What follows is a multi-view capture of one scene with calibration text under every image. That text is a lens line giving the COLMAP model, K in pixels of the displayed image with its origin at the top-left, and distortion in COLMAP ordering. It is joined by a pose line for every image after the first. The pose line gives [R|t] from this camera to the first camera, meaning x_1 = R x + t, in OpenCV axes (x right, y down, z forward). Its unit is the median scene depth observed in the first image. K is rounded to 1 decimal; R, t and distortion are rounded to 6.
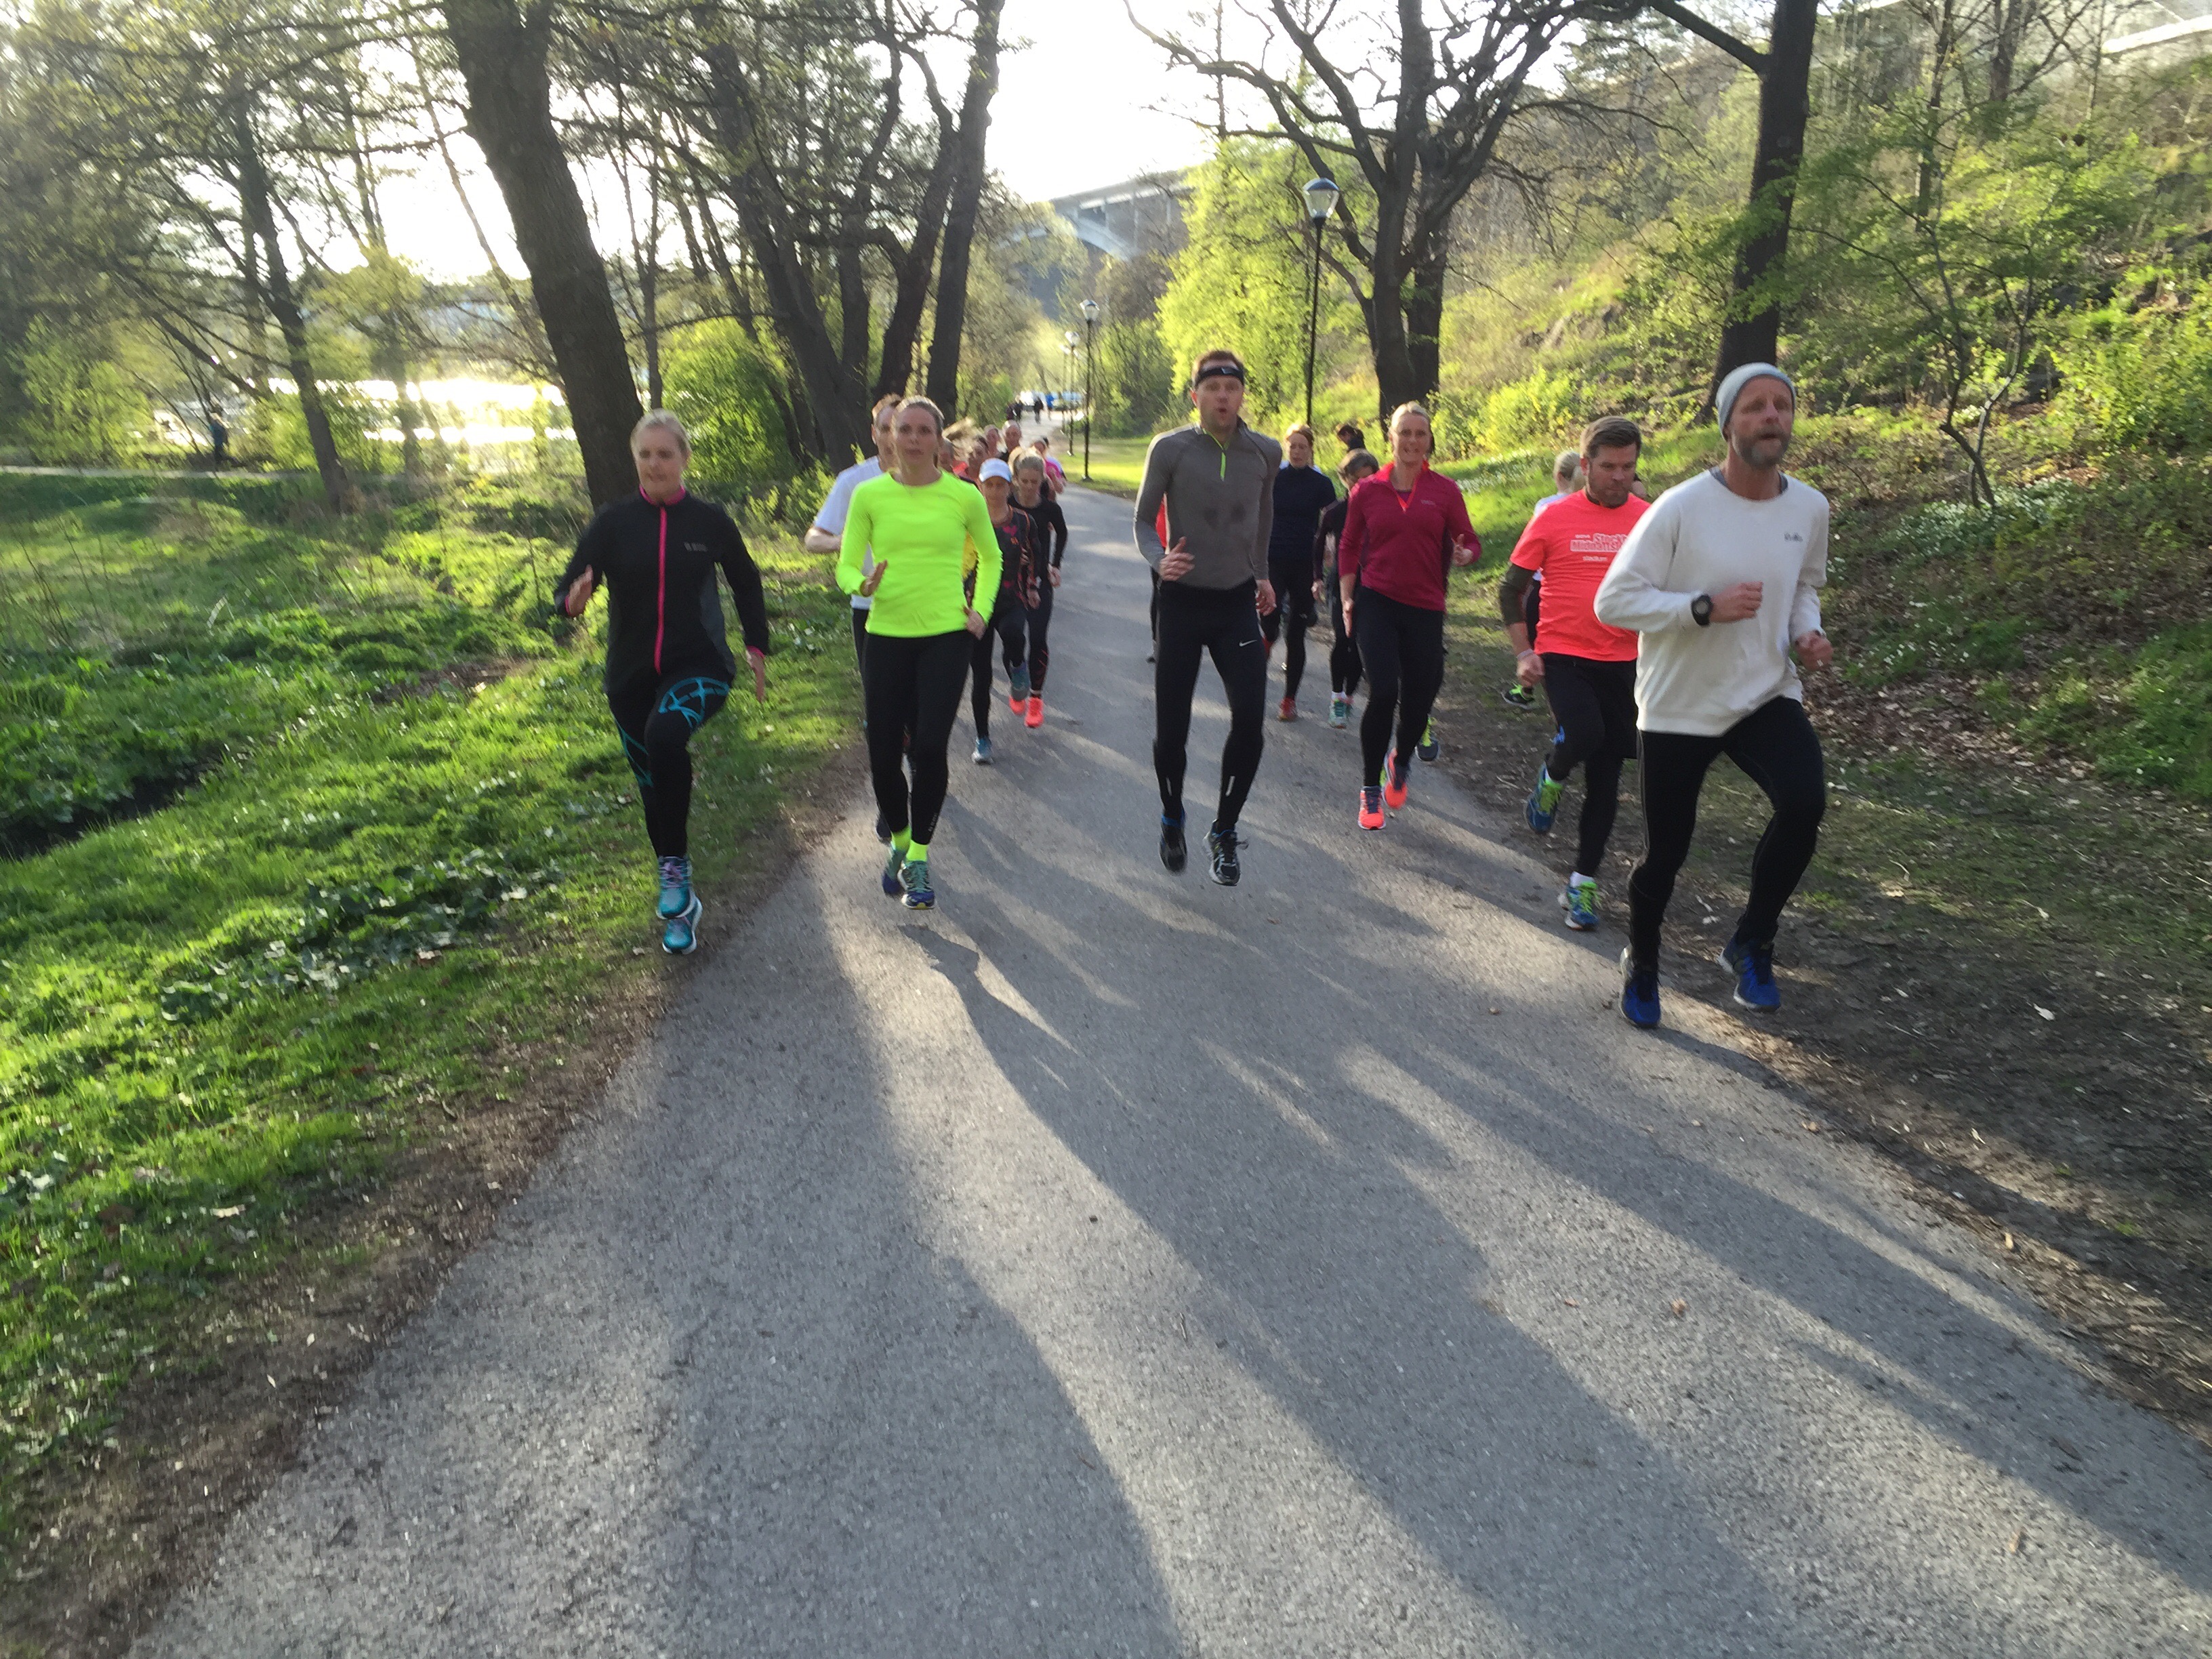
lens RADIAL K [[1947.1, 0, 1106.0], [0, 1947.1, 829.5], [0, 0, 1]] dist [-0.043504, -0.001810]
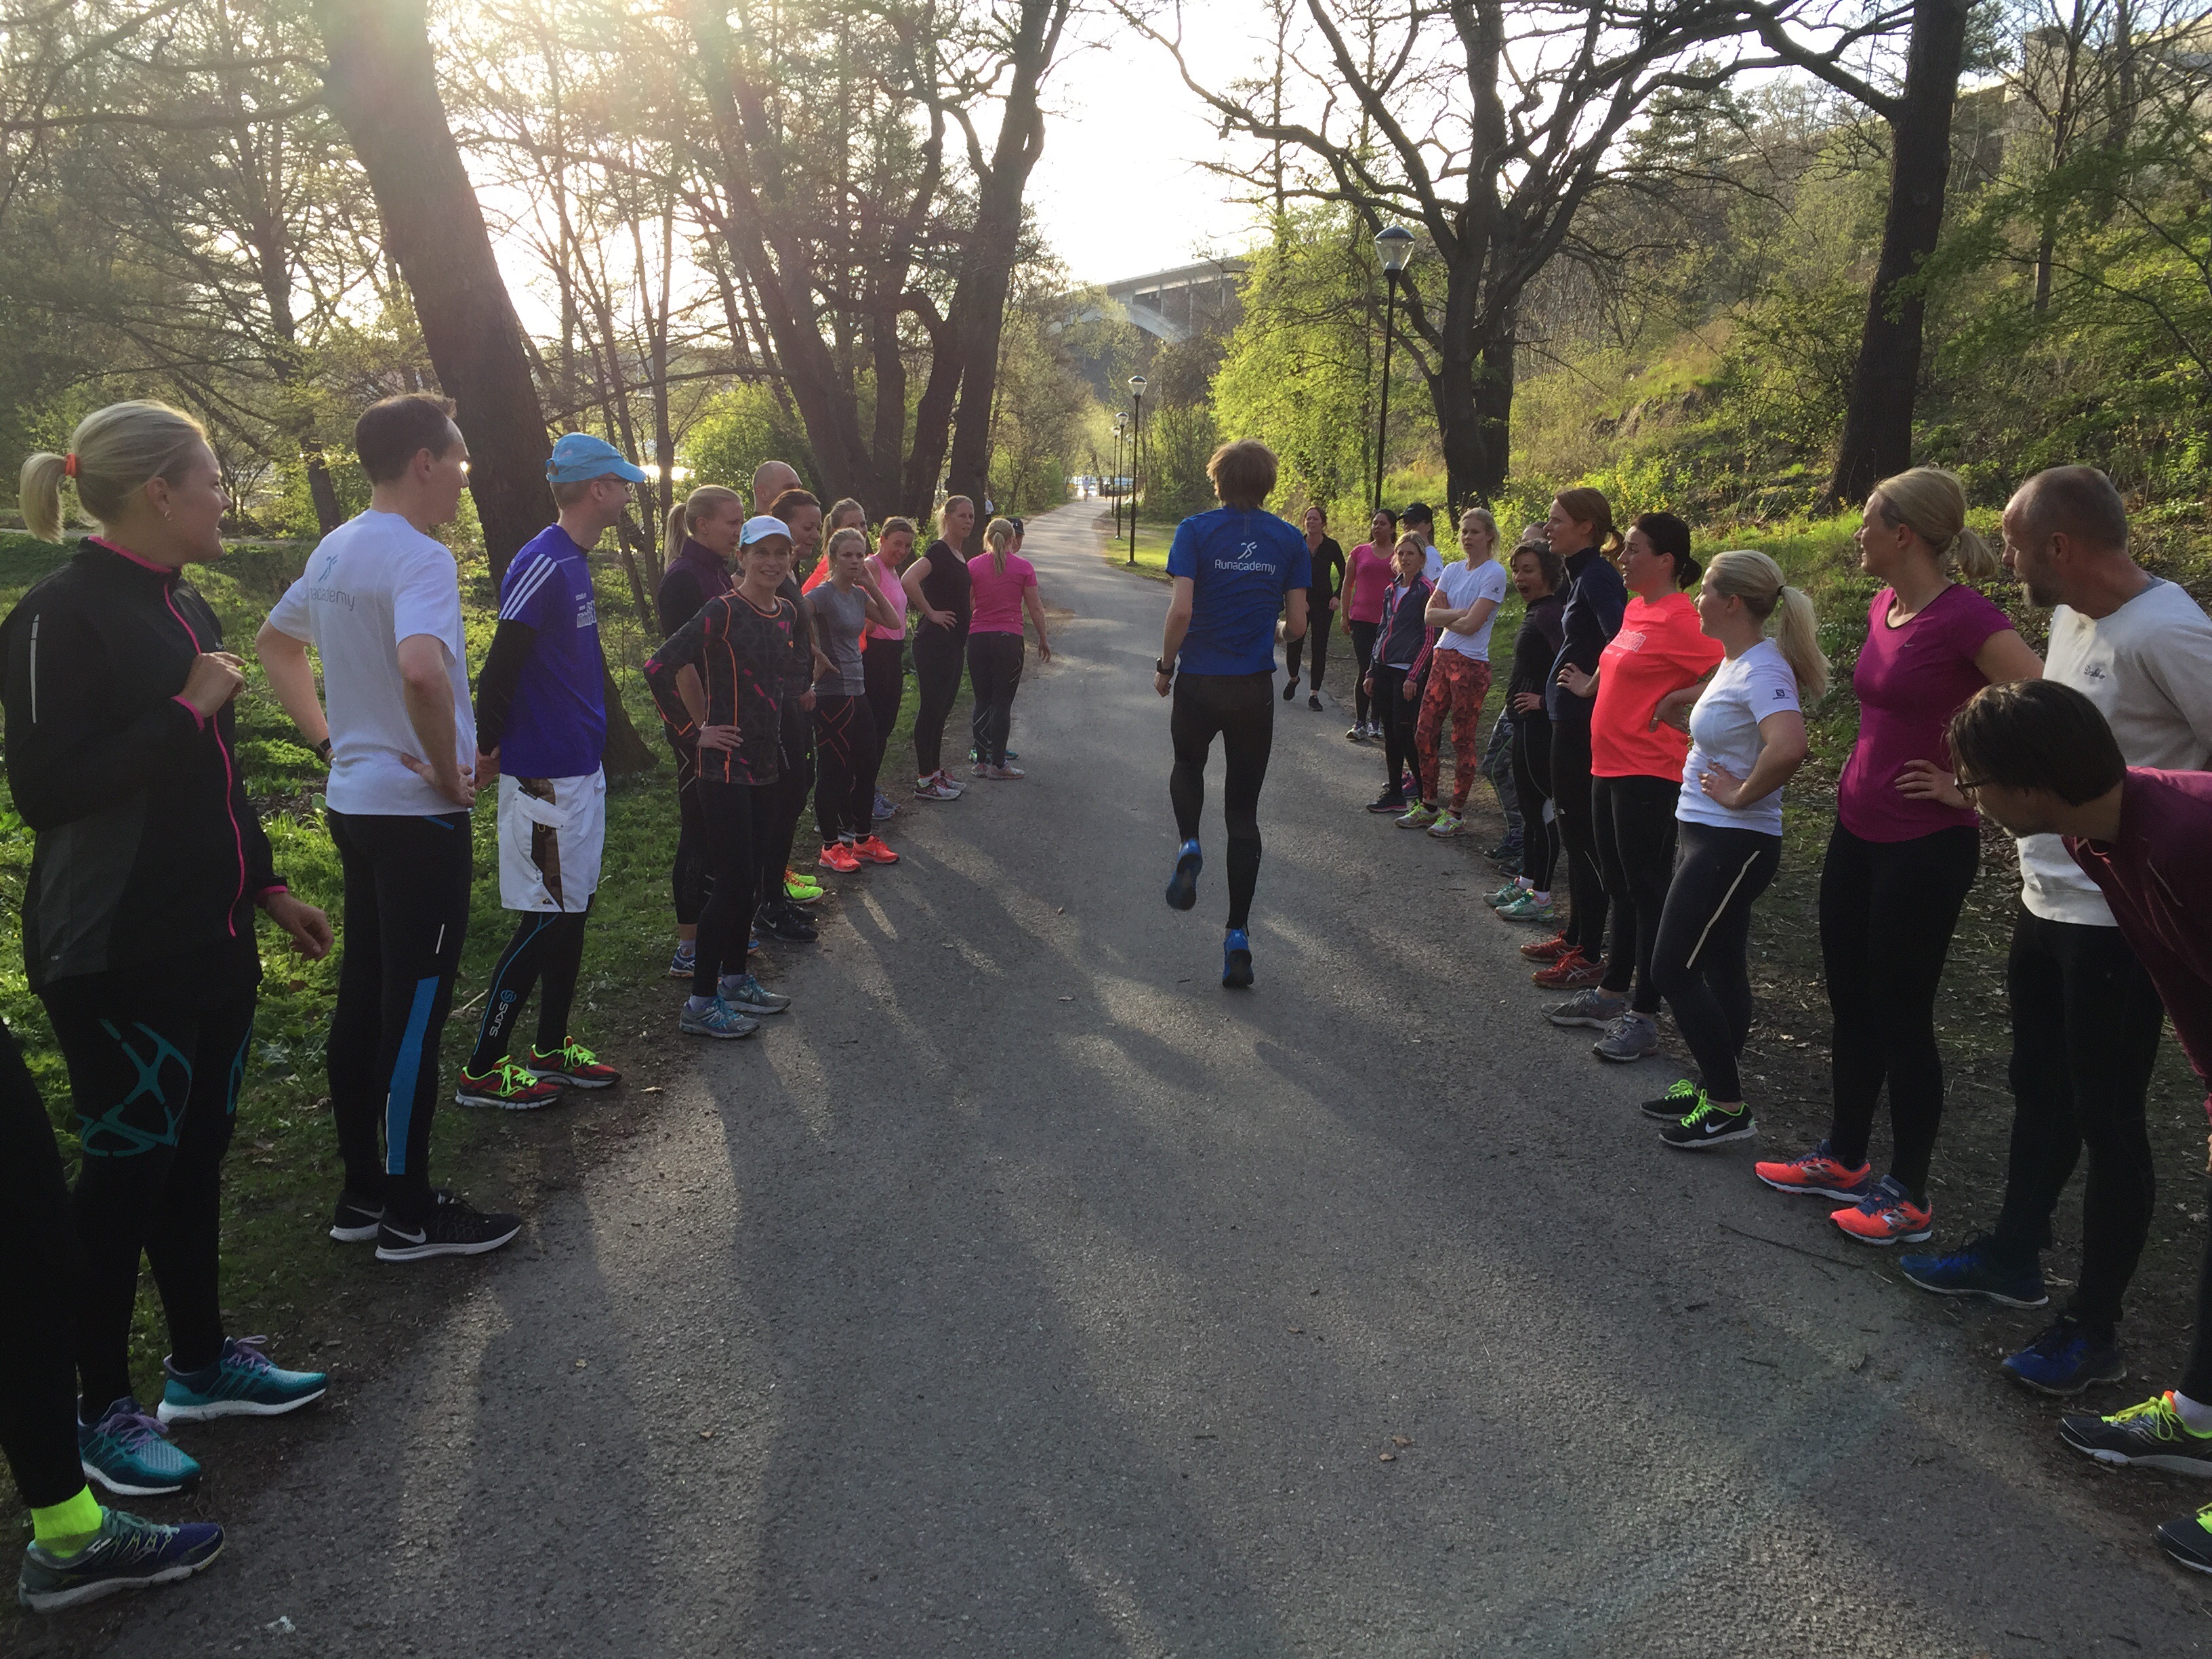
lens RADIAL K [[1866.6, 0, 1220.7], [0, 1866.6, 749.4], [0, 0, 1]] dist [0.022388, -0.008974]
pose [[0.999363, 0.017331, 0.031208, 0.007254], [-0.014796, 0.996709, -0.079699, -0.021528], [-0.032487, 0.079186, 0.996330, 0.113526]]
